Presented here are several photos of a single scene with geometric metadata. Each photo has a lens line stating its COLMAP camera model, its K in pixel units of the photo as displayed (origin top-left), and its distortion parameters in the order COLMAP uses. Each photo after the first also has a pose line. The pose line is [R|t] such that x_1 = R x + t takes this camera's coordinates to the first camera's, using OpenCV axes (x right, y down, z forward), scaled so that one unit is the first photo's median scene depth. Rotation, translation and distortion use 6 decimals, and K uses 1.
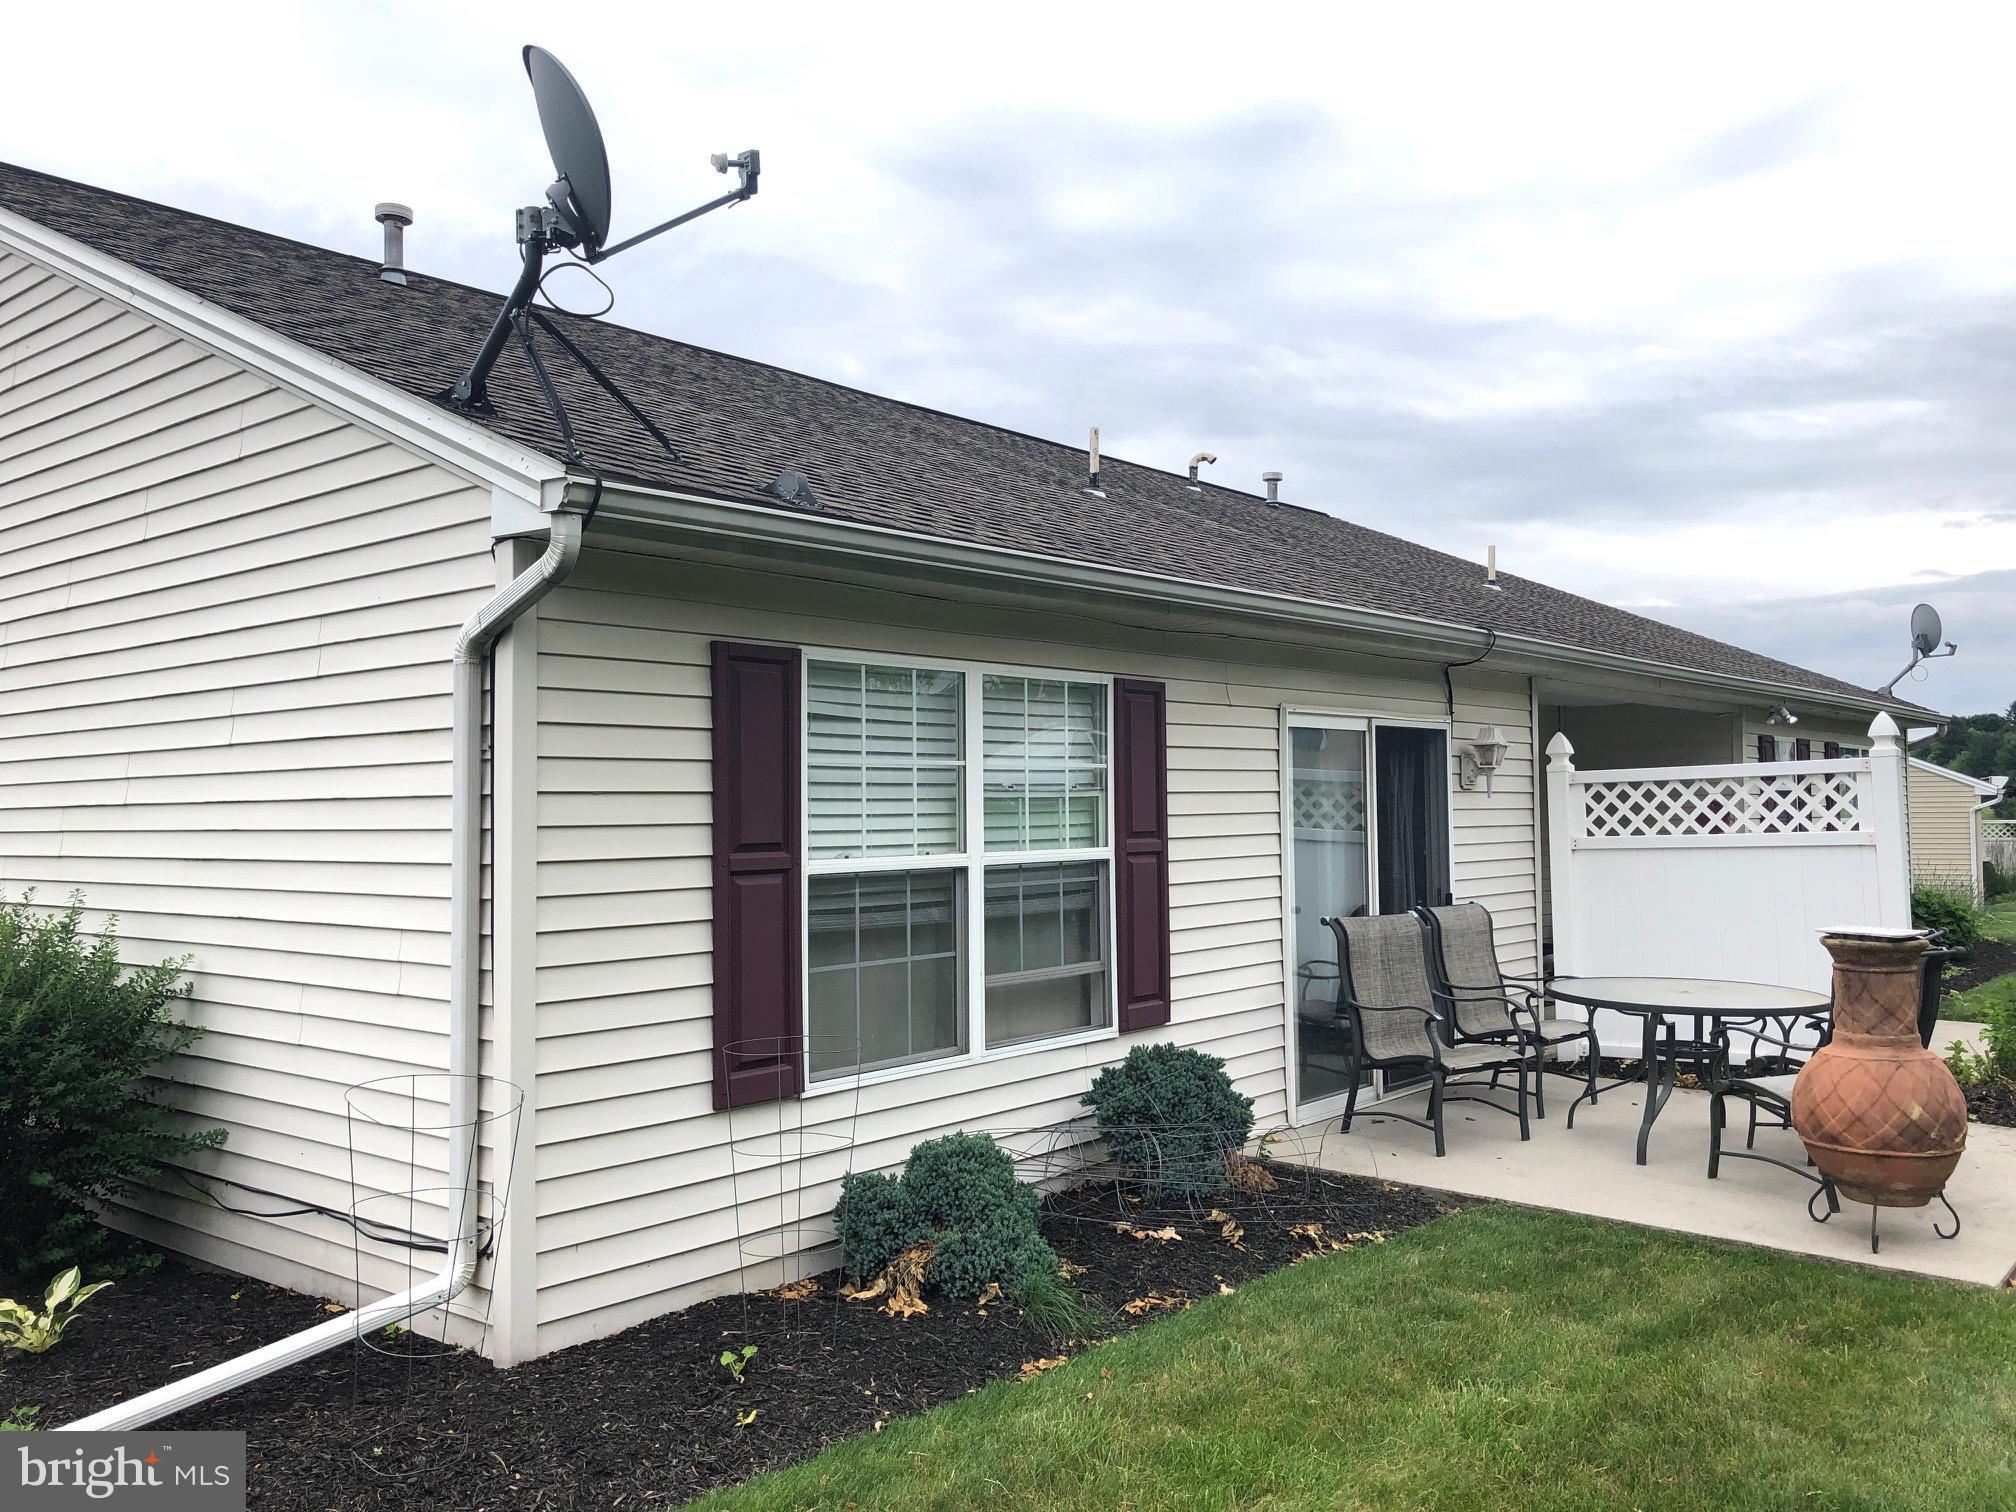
lens RADIAL K [[1658.8, 0, 962.2], [0, 1658.8, 754.4], [0, 0, 1]] dist [0.051709, -0.056204]
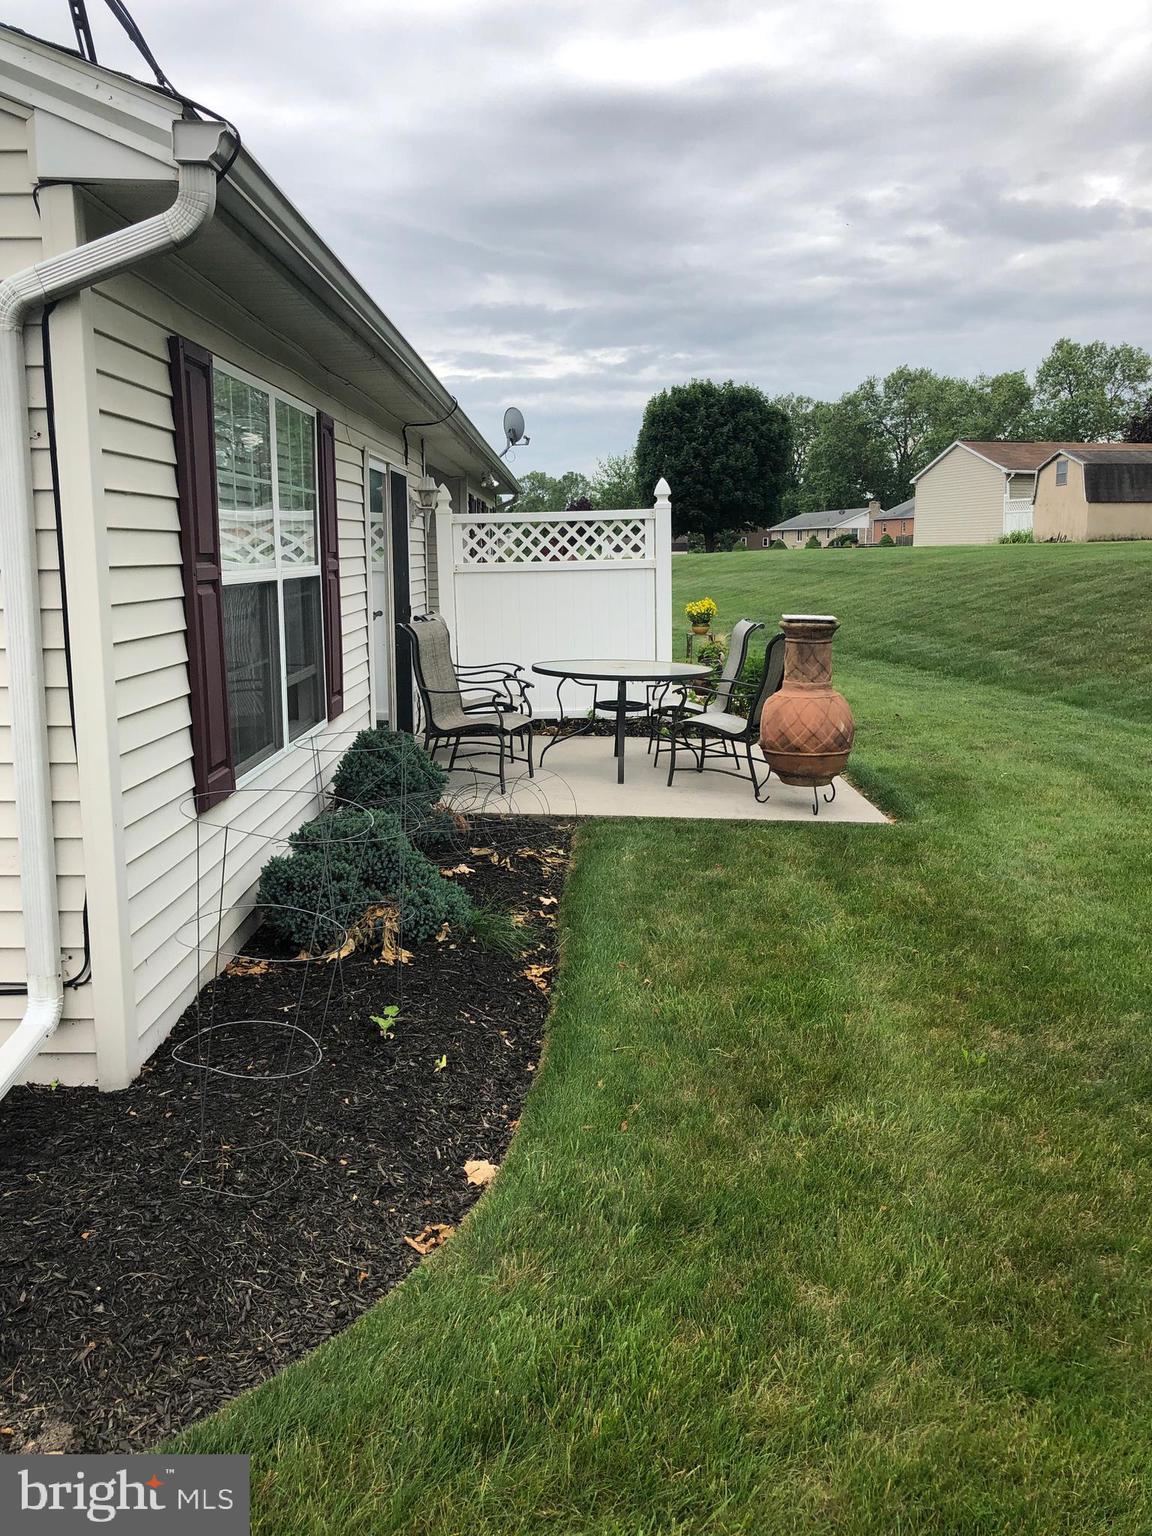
lens RADIAL K [[1263.9, 0, 575.3], [0, 1263.9, 767.7], [0, 0, 1]] dist [0.051709, -0.056204]
pose [[0.758946, -0.099716, 0.643473, -0.396247], [-0.031216, 0.981497, 0.188915, 0.024138], [-0.650405, -0.163463, 0.741790, 0.224648]]
